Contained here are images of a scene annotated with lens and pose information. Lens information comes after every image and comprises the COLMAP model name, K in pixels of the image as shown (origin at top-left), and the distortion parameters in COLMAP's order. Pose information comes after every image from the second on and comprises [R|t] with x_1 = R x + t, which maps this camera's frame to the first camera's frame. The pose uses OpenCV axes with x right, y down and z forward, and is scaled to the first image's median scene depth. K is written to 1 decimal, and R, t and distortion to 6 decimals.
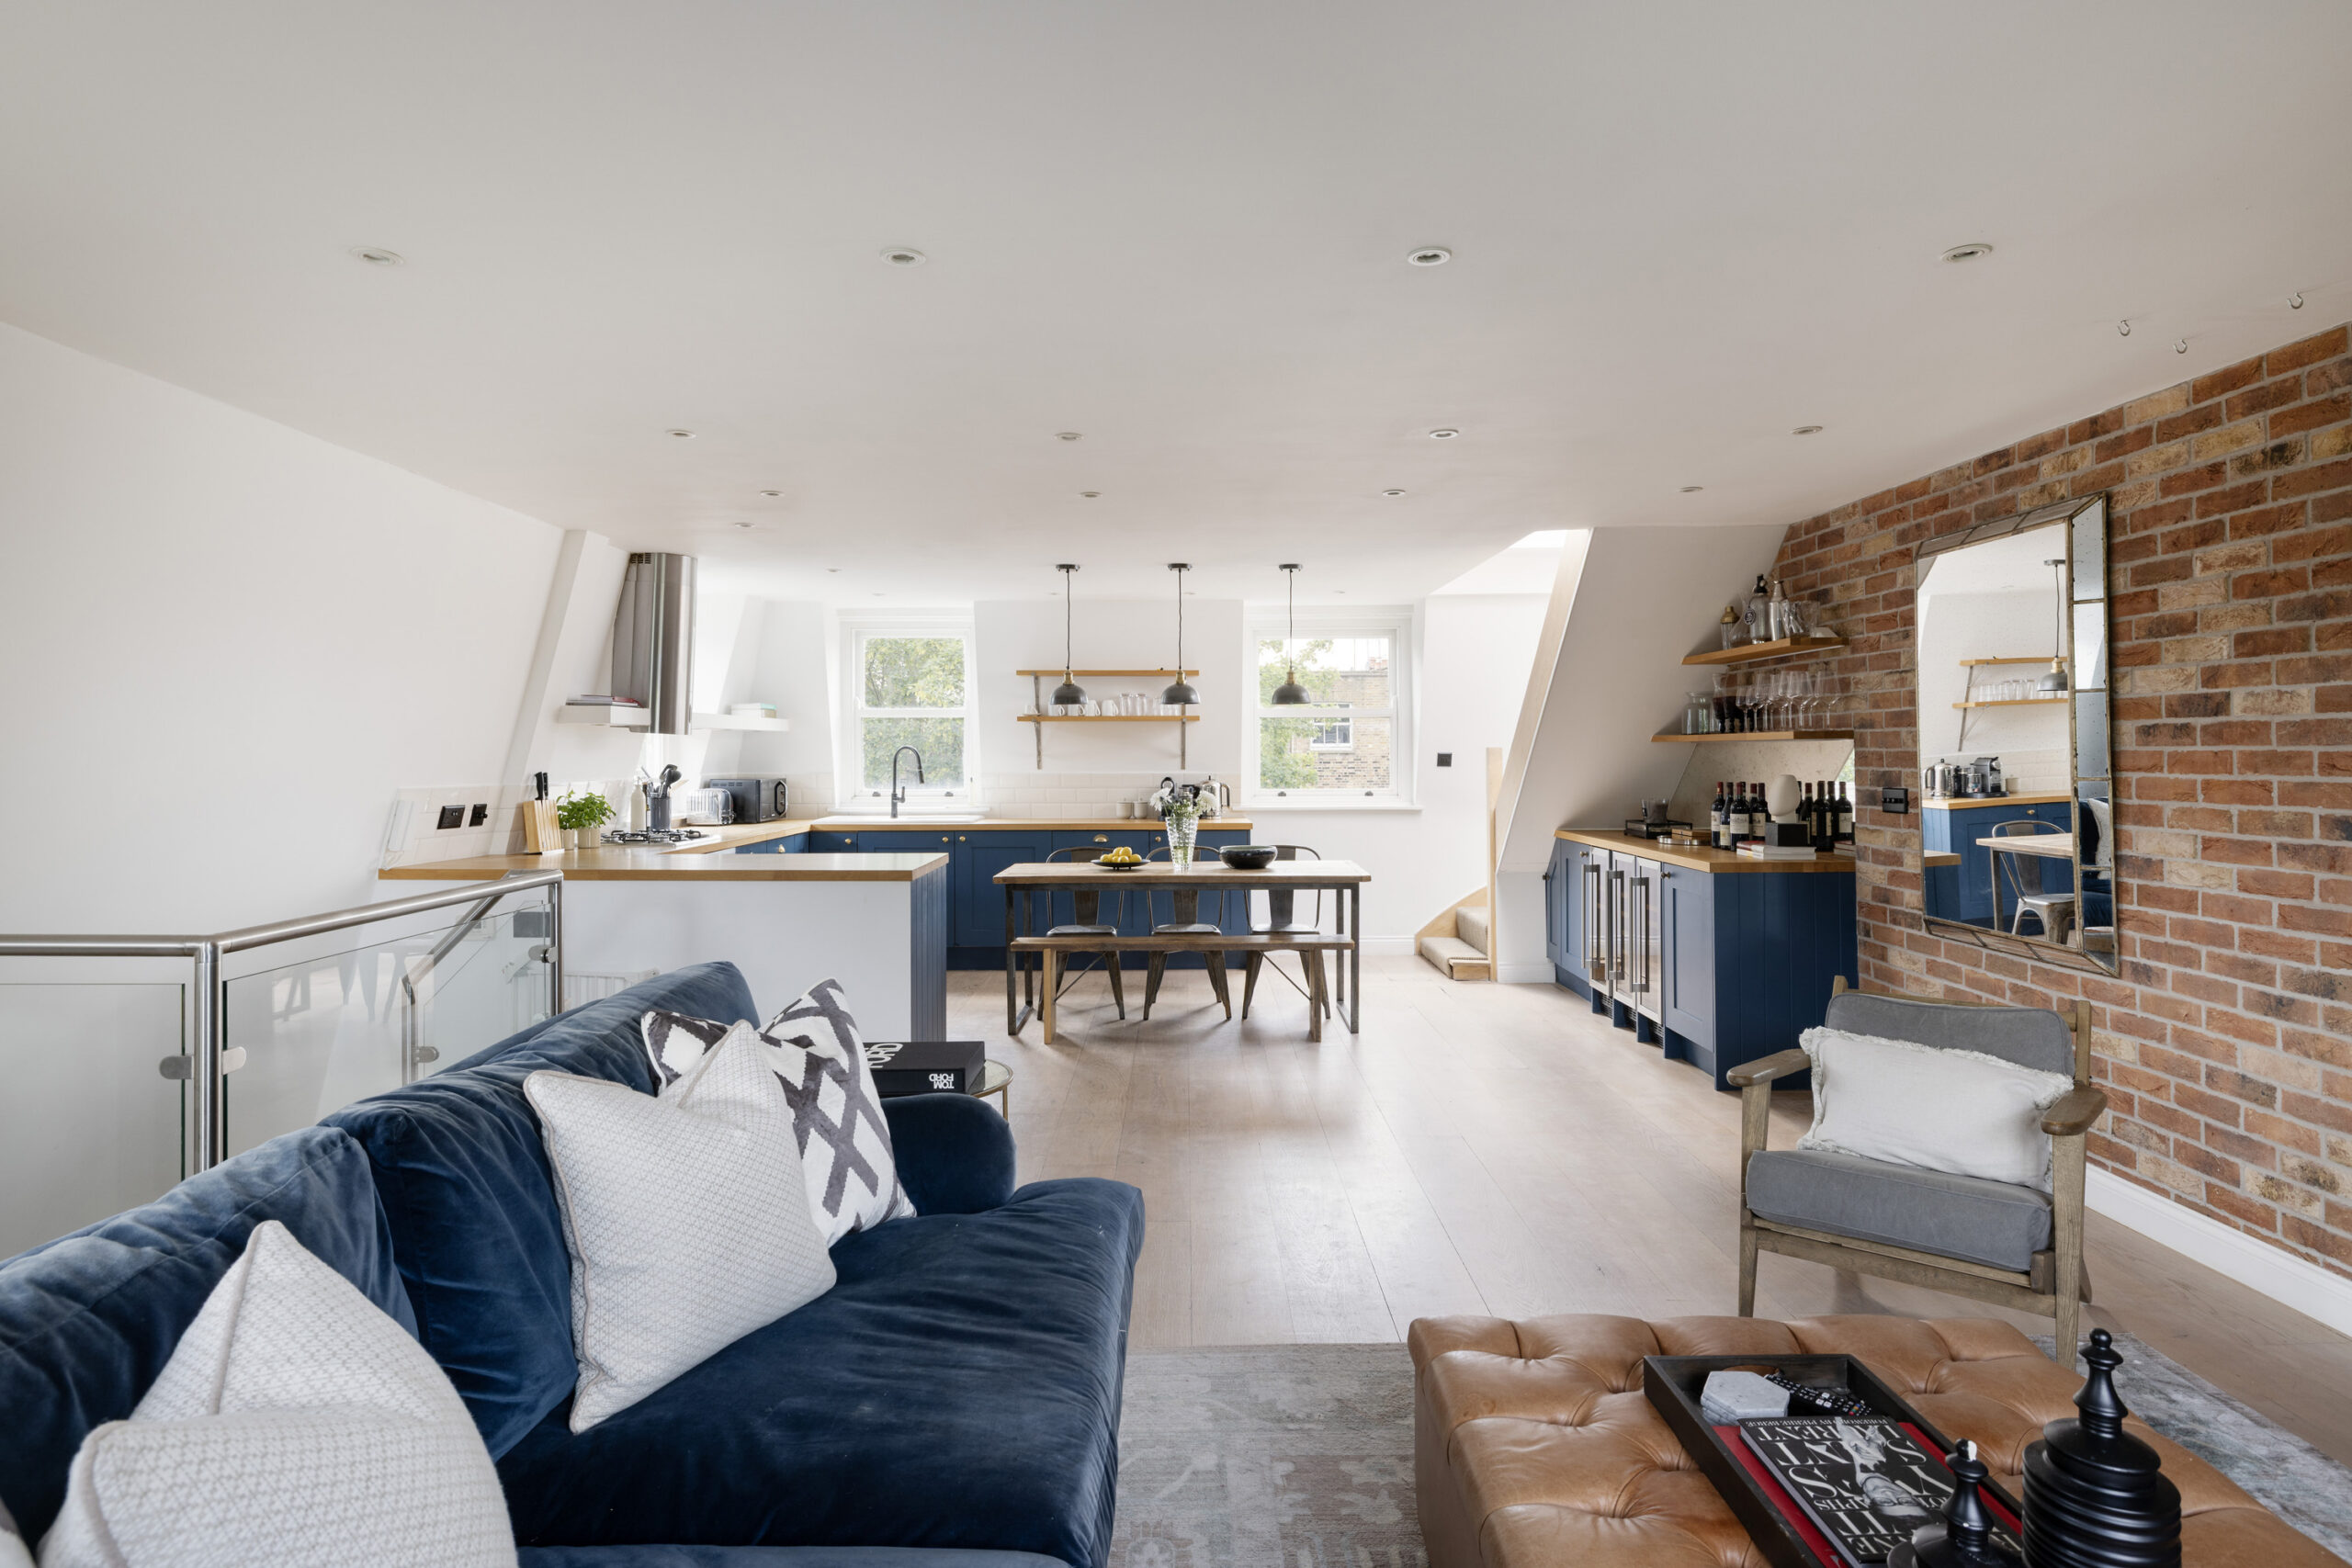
lens RADIAL K [[1264.3, 0, 1178.6], [0, 1264.3, 774.5], [0, 0, 1]] dist [0.000961, 0.000518]
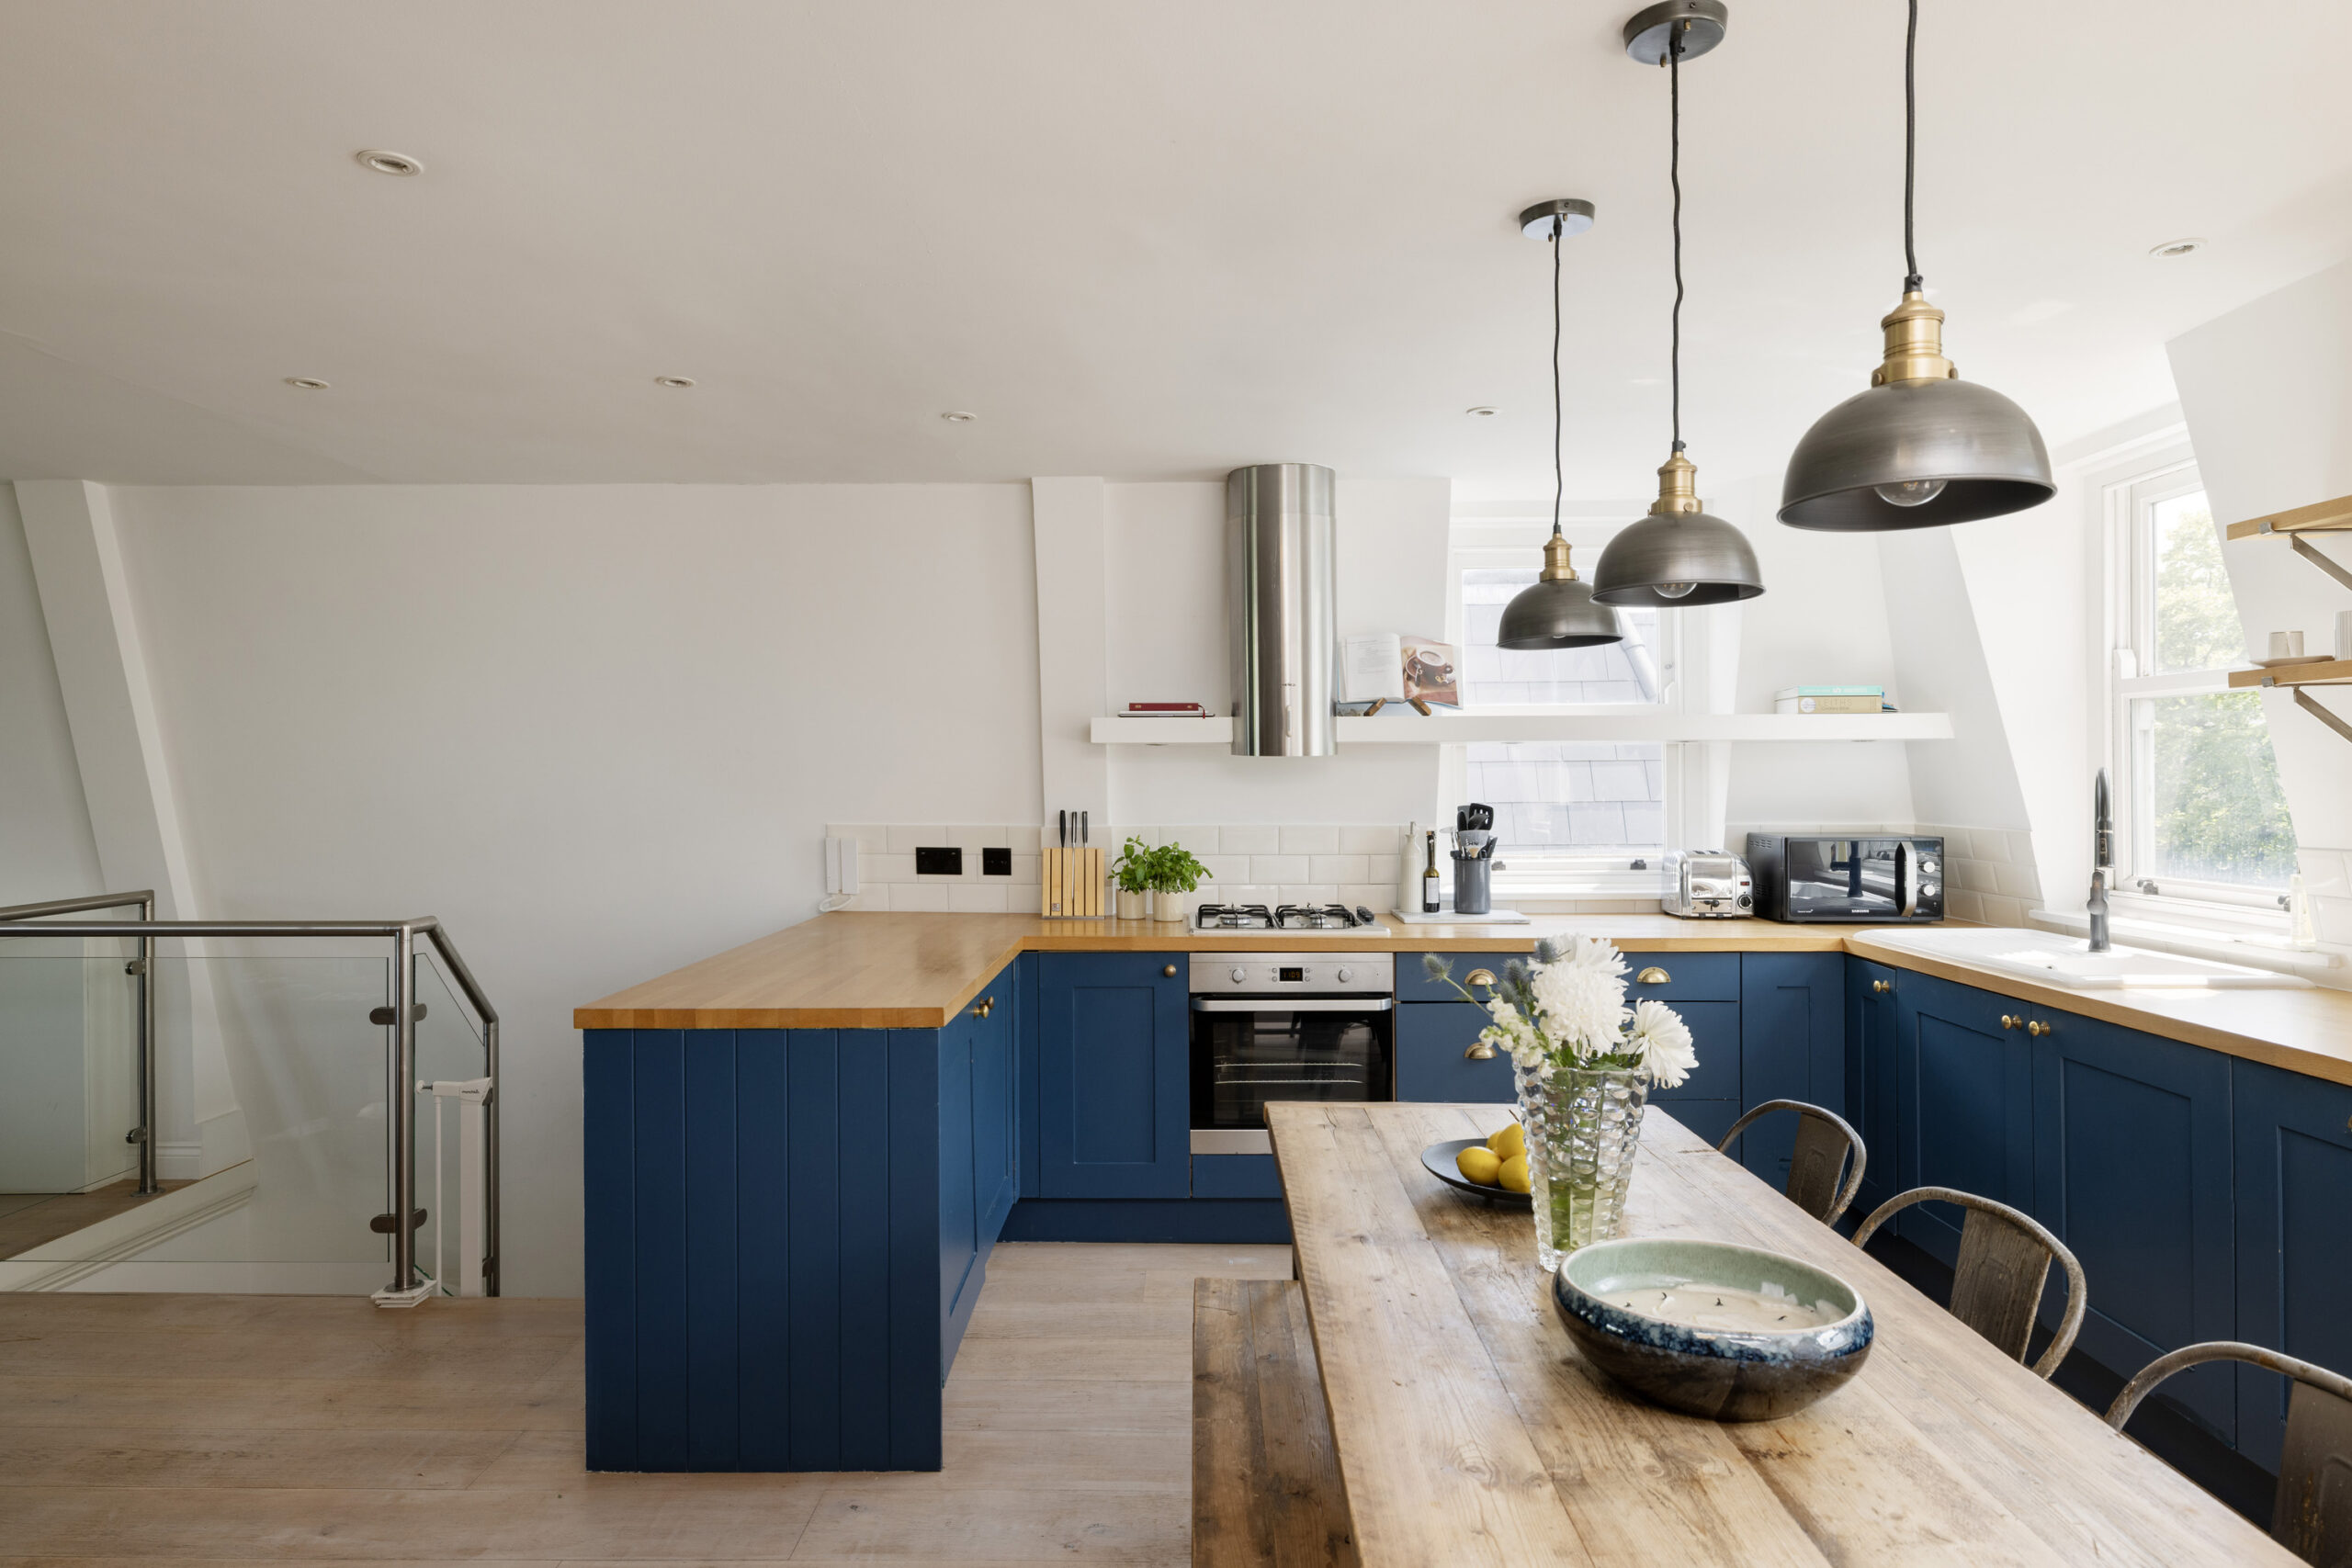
lens RADIAL K [[1389.0, 0, 1176.0], [0, 1389.0, 784.0], [0, 0, 1]] dist [-0.002519, -0.000770]
pose [[-0.010733, 0.002512, -0.999939, 0.521154], [-0.019692, 0.999802, 0.002723, -0.033751], [0.999748, 0.019720, -0.010681, 1.795532]]
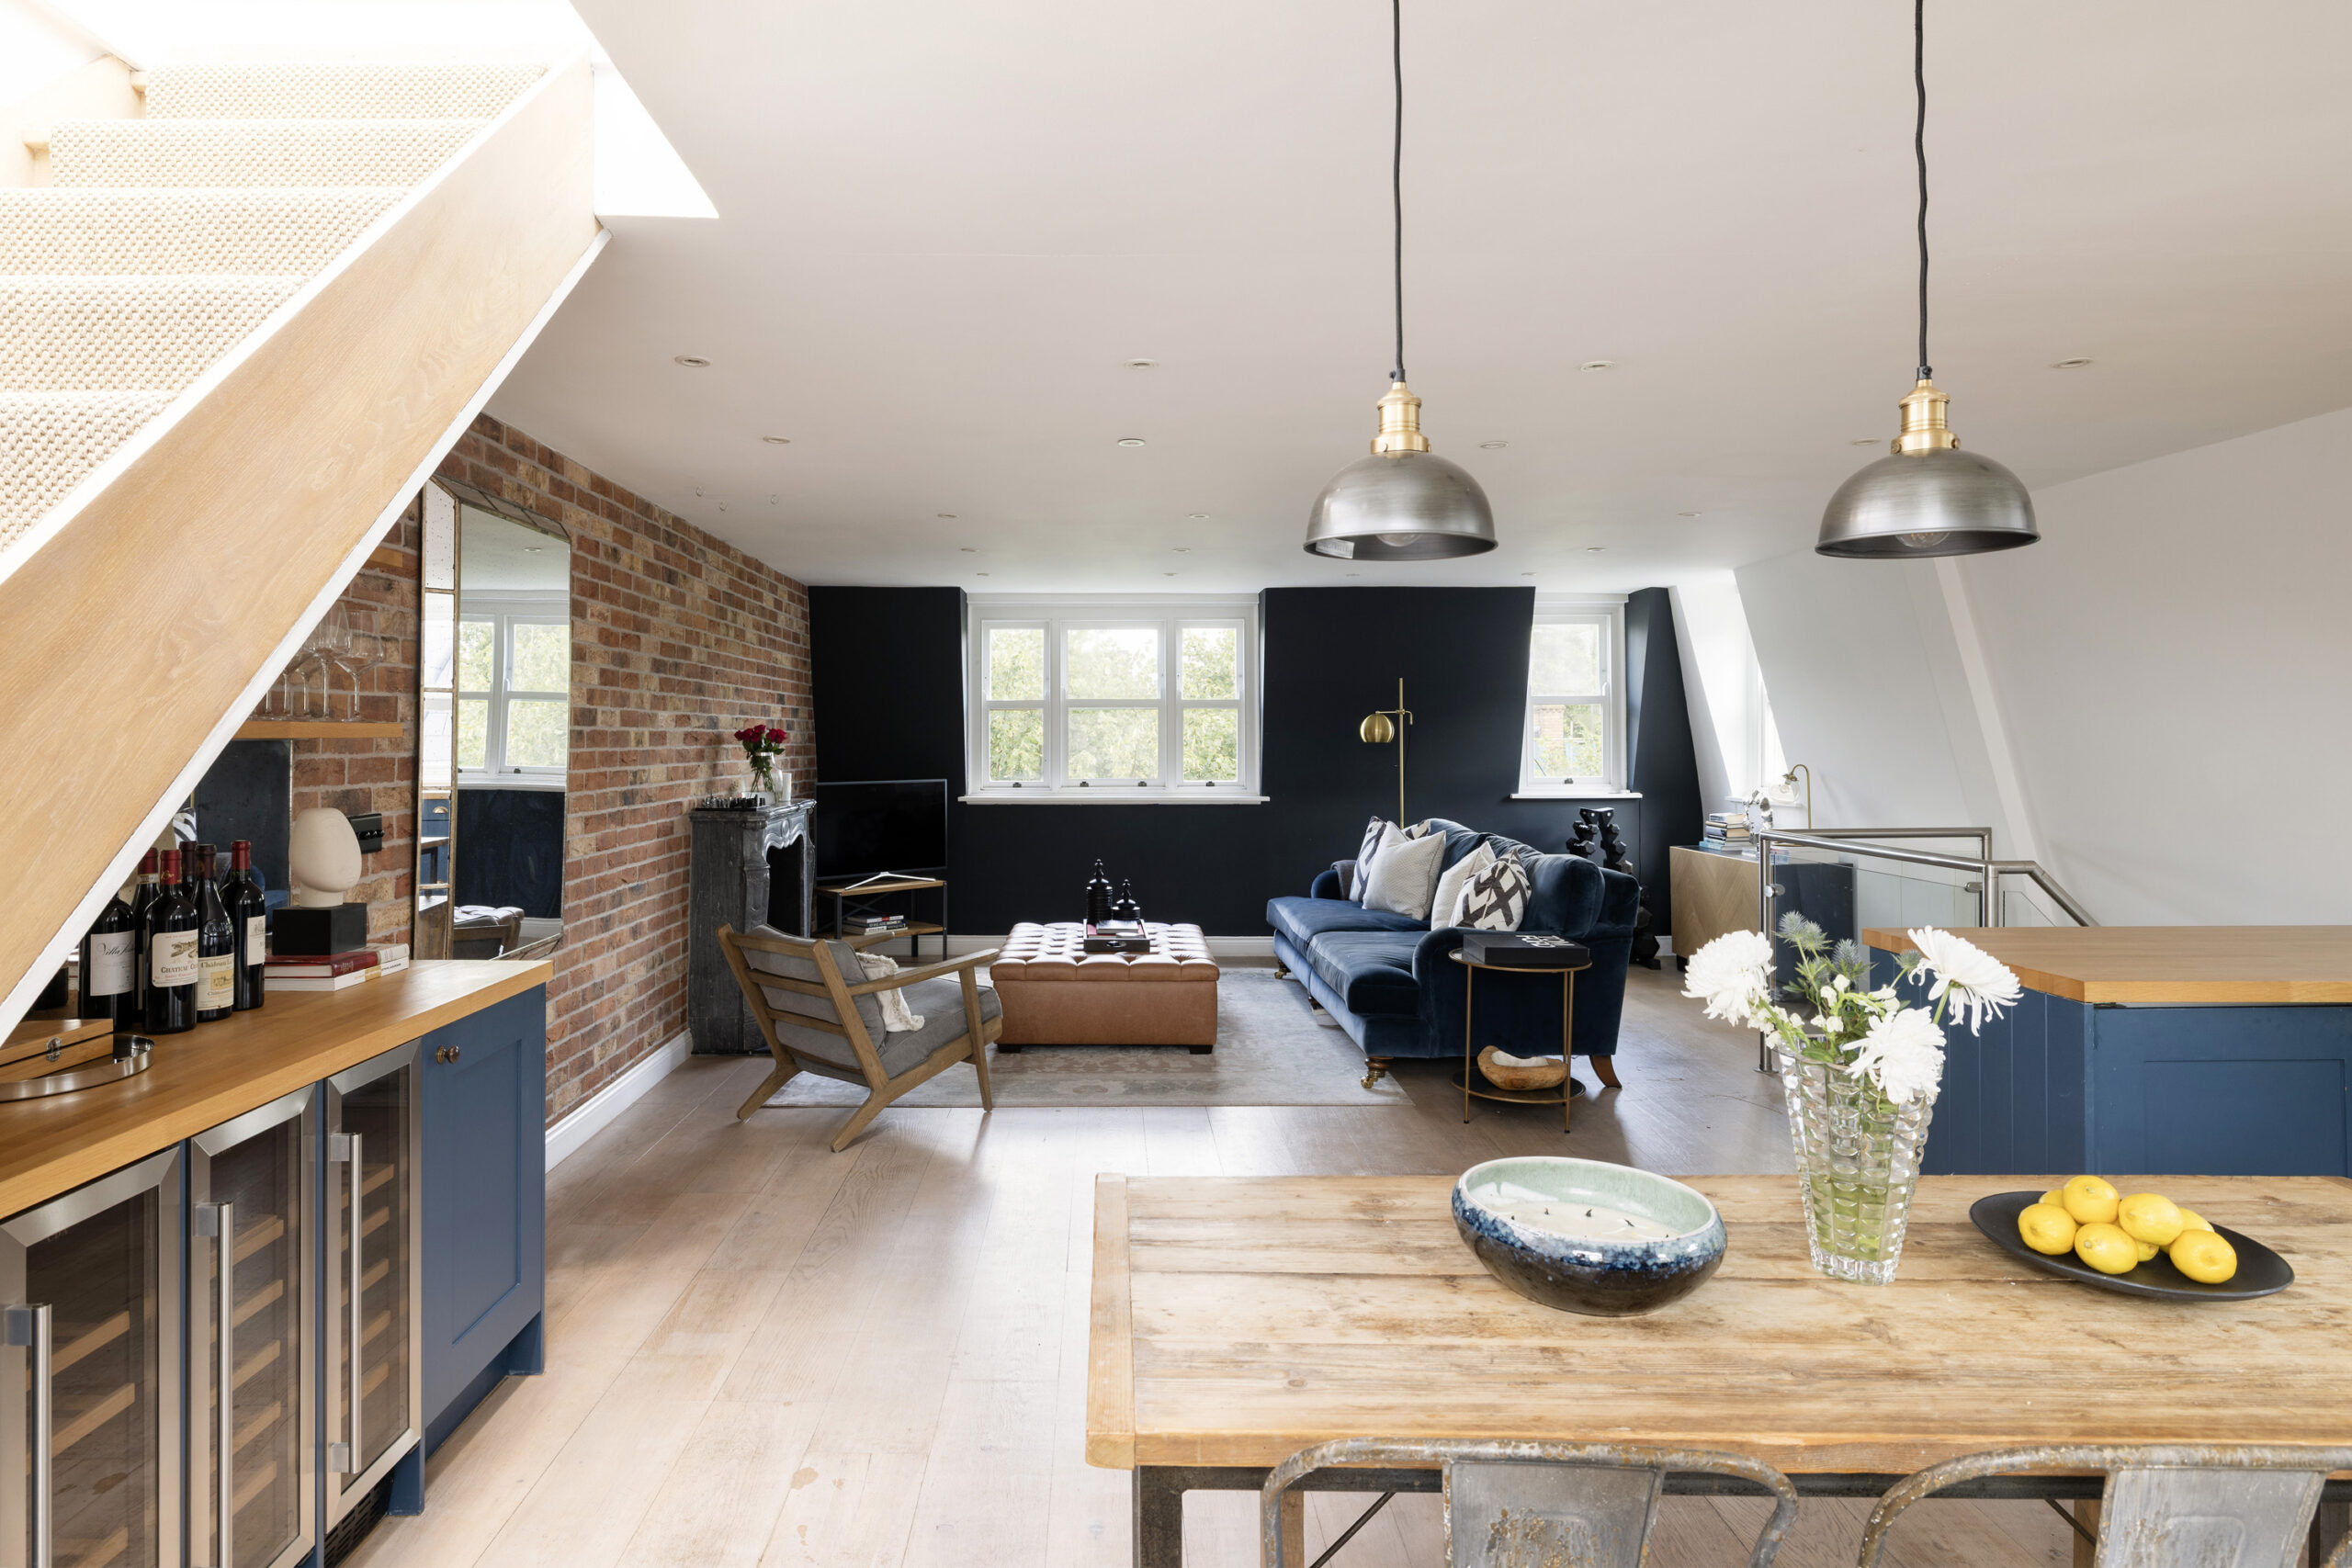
lens RADIAL K [[1317.7, 0, 1099.4], [0, 1317.7, 739.6], [0, 0, 1]] dist [0.002711, 0.000752]
pose [[-0.999969, 0.007681, 0.001704, 0.272564], [0.007714, 0.999767, 0.020167, -0.055521], [-0.001549, 0.020180, -0.999795, 2.400726]]
